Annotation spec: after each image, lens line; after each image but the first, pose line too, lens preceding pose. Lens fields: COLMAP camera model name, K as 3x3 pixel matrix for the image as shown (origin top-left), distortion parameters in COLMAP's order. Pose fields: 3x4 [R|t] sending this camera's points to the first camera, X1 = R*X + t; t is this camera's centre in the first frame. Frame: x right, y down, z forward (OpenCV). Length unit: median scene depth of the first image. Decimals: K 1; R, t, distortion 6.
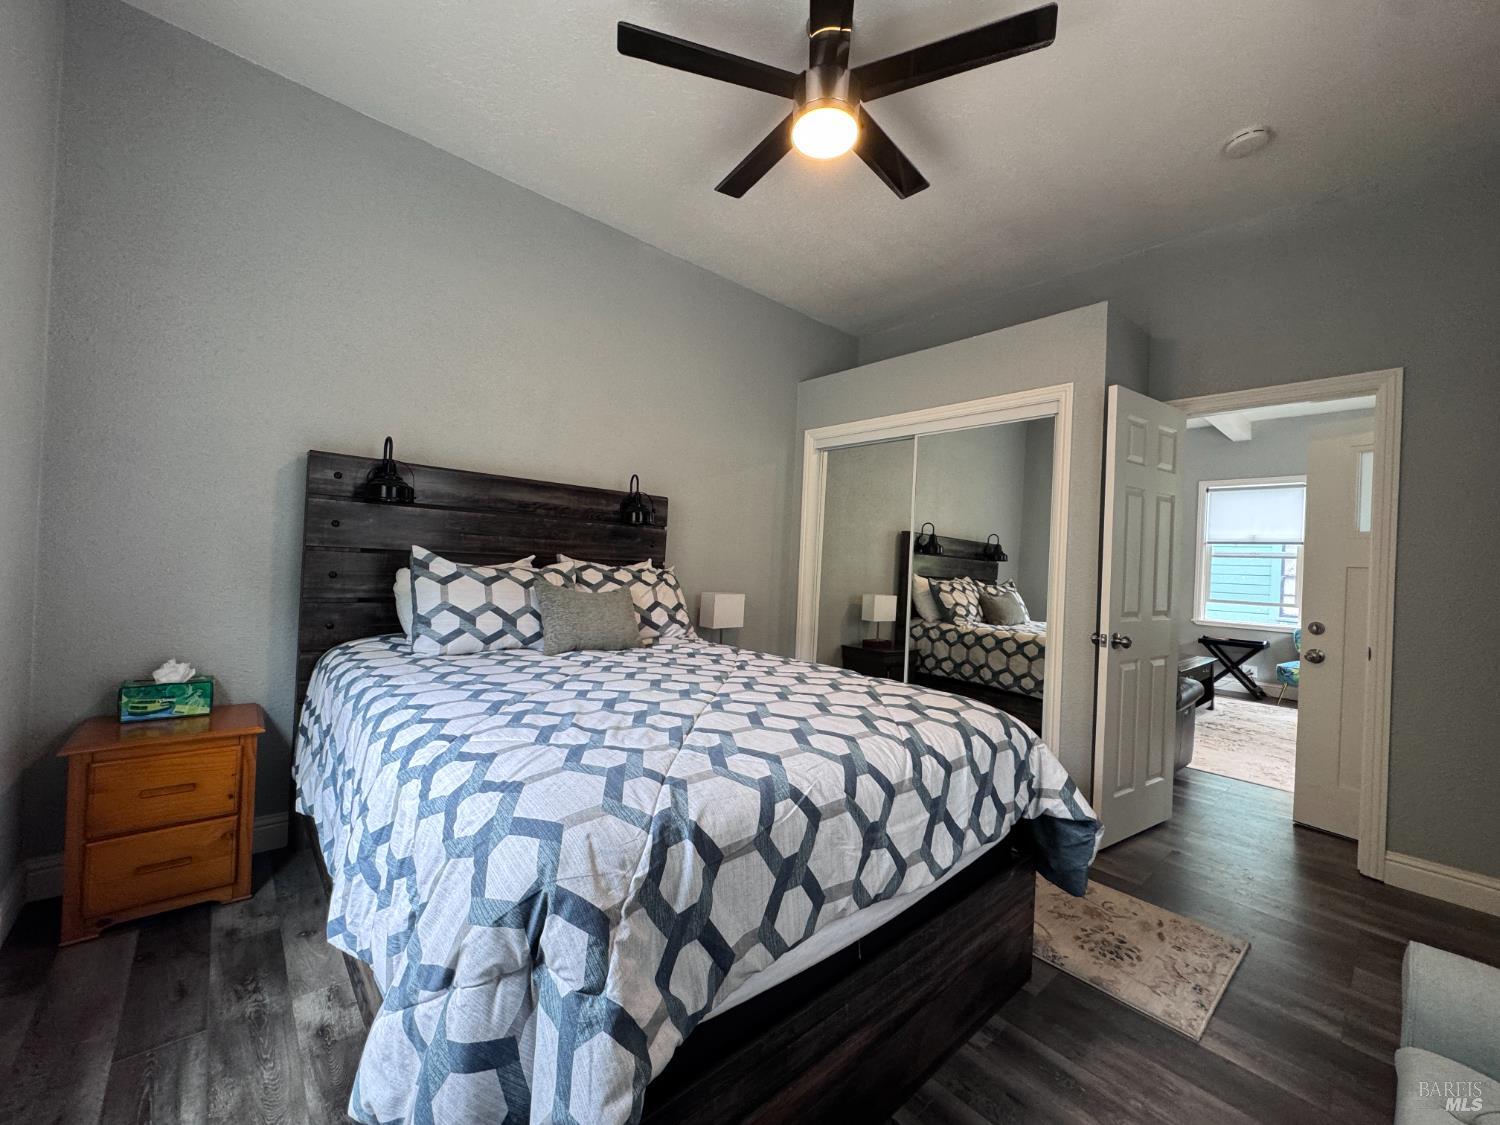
lens RADIAL K [[601.4, 0, 749.1], [0, 601.4, 560.5], [0, 0, 1]] dist [-0.003217, 0.000574]
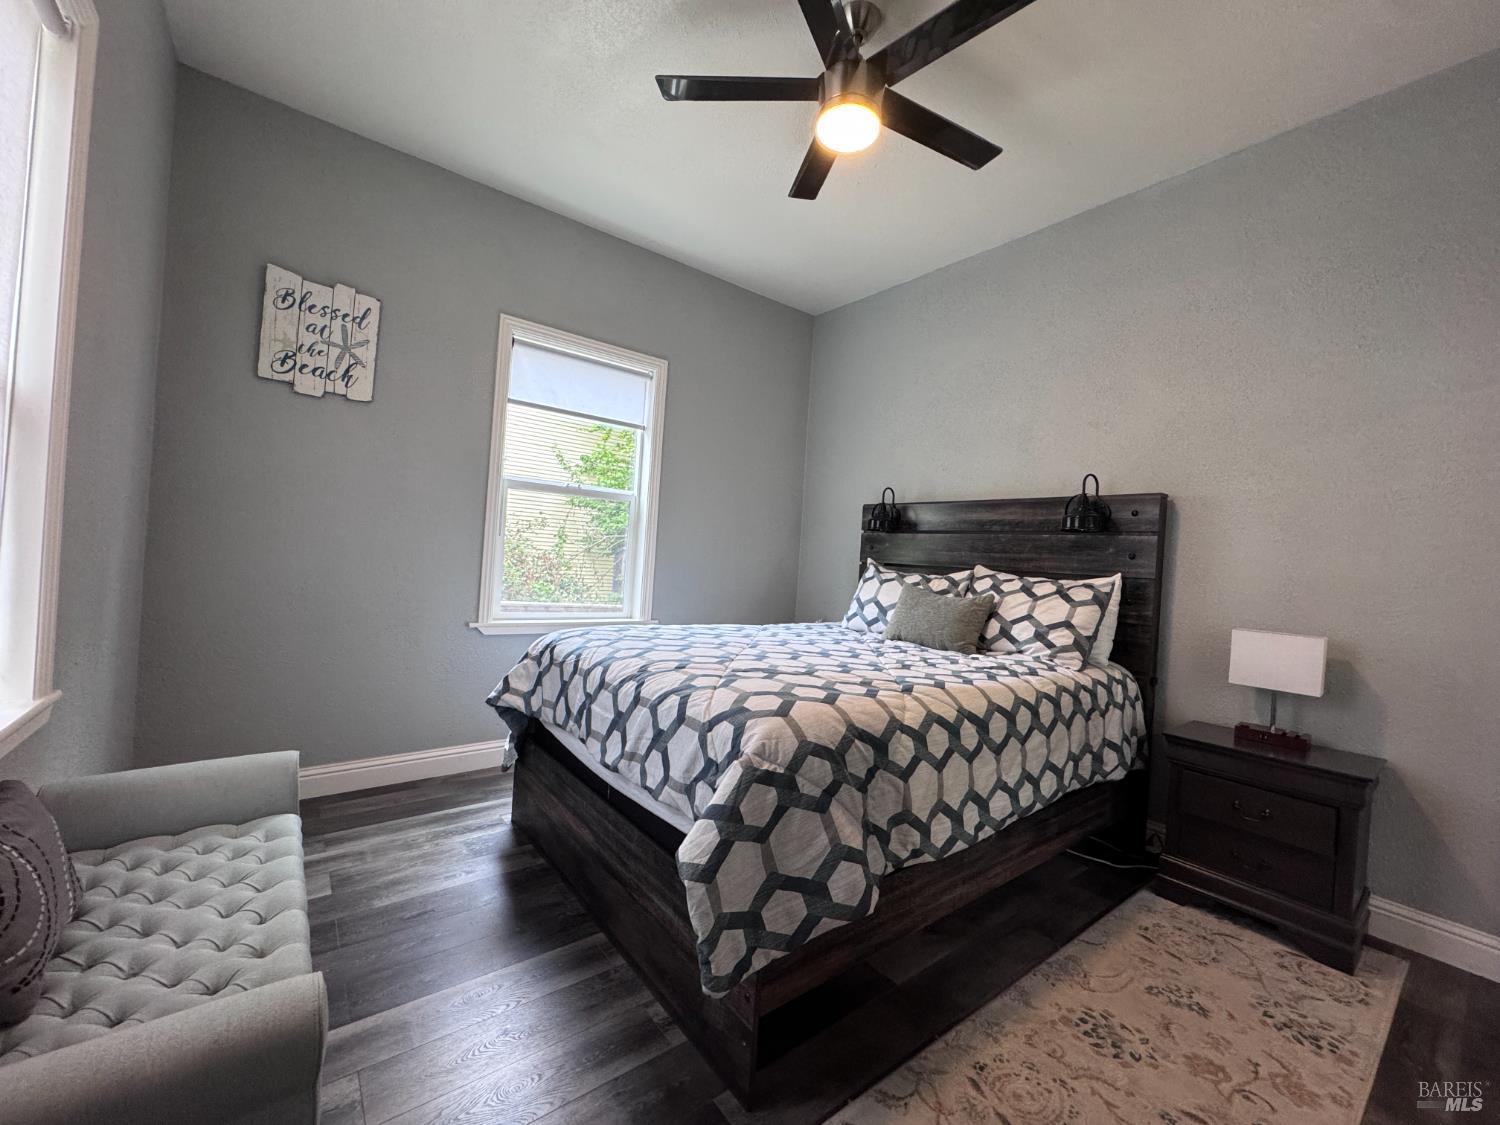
lens RADIAL K [[601.4, 0, 744.2], [0, 601.4, 554.3], [0, 0, 1]] dist [-0.003217, 0.000574]
pose [[-0.087637, -0.056001, -0.994577, 0.751688], [-0.060239, 0.996889, -0.050823, 0.047359], [0.994329, 0.055458, -0.090738, 0.639409]]
